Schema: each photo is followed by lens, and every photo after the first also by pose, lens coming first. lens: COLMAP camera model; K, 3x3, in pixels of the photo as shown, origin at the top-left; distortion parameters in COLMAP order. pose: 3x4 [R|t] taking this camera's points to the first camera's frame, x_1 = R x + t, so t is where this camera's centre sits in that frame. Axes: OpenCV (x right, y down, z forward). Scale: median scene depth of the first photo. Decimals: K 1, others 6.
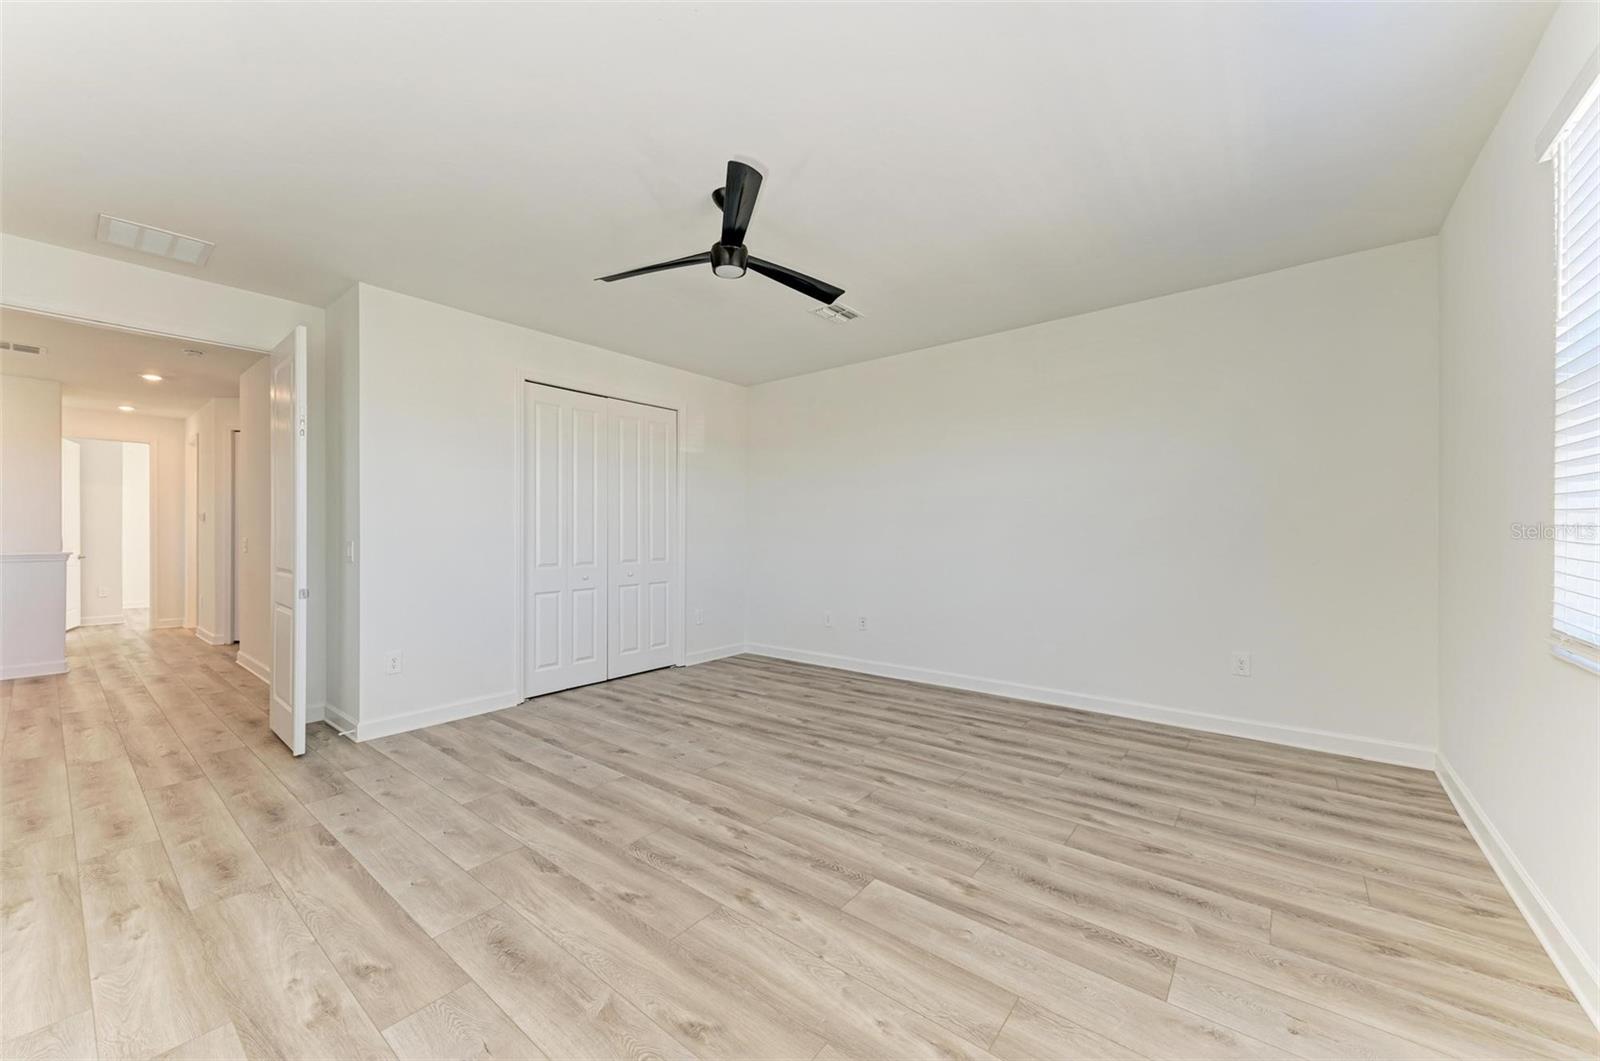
lens RADIAL K [[606.4, 0, 800.0], [0, 606.4, 530.5], [0, 0, 1]] dist [0.001670, -0.000112]
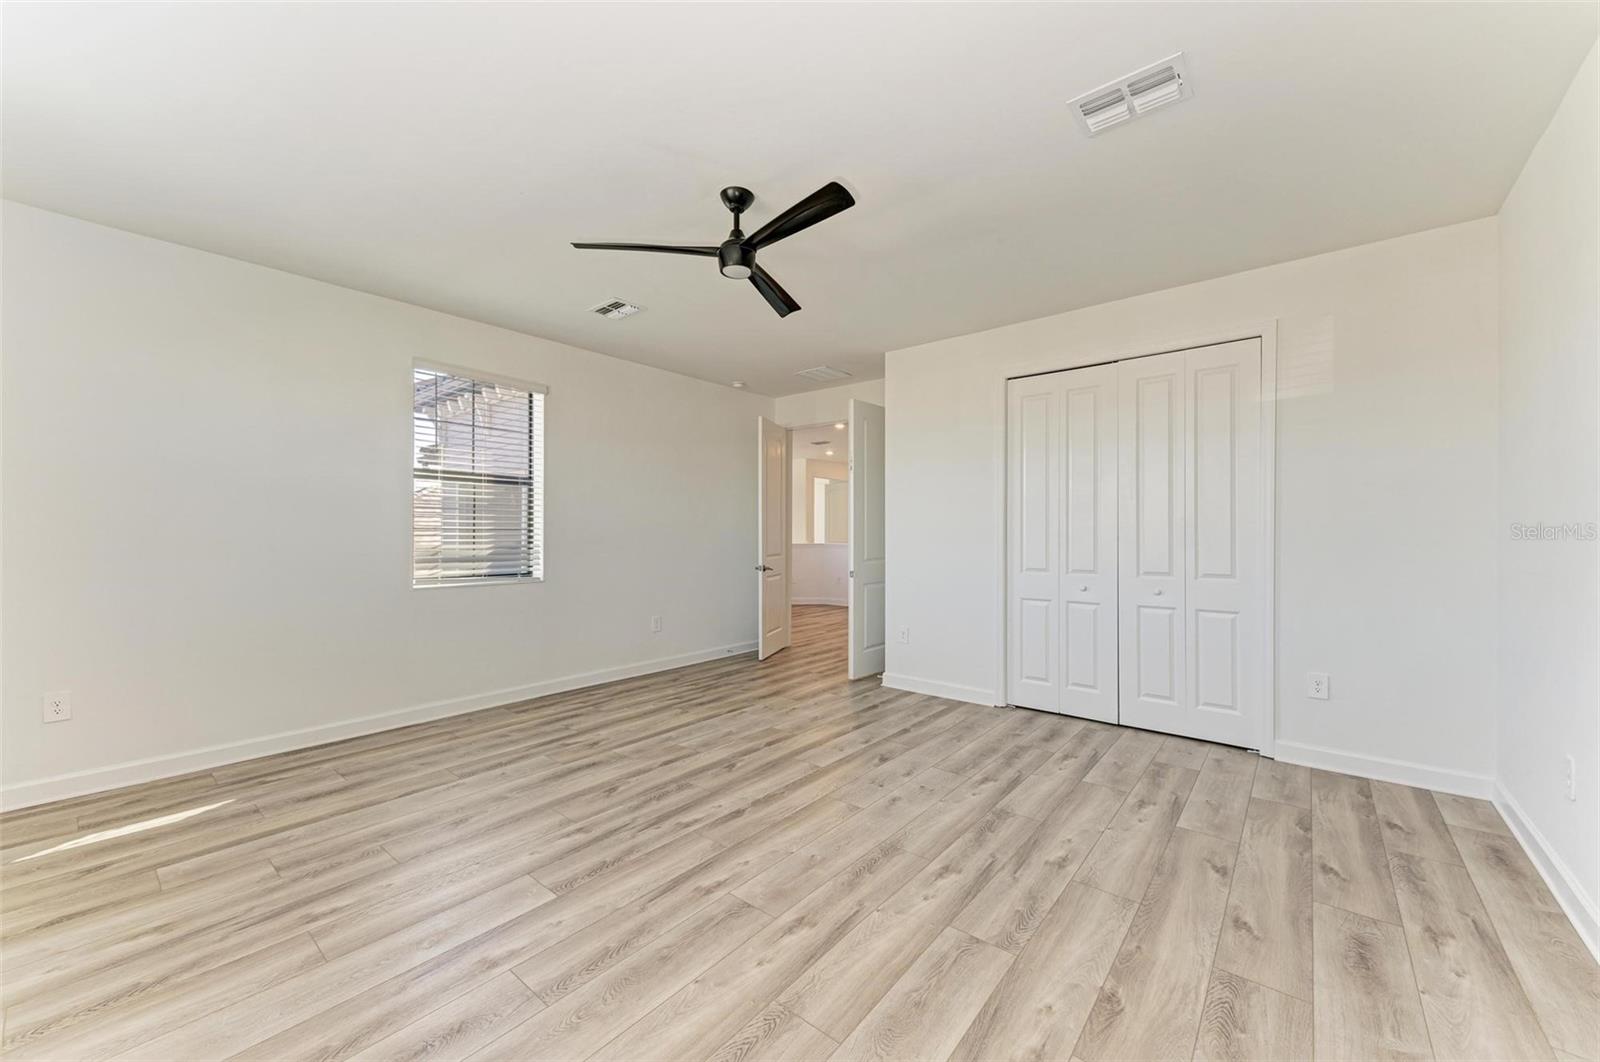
lens RADIAL K [[606.4, 0, 800.0], [0, 606.4, 531.0], [0, 0, 1]] dist [0.001670, -0.000112]
pose [[-0.020782, -0.000084, -0.999784, 0.684945], [-0.001447, 0.999999, -0.000054, 0.000062], [0.999783, 0.001445, -0.020782, 0.896519]]
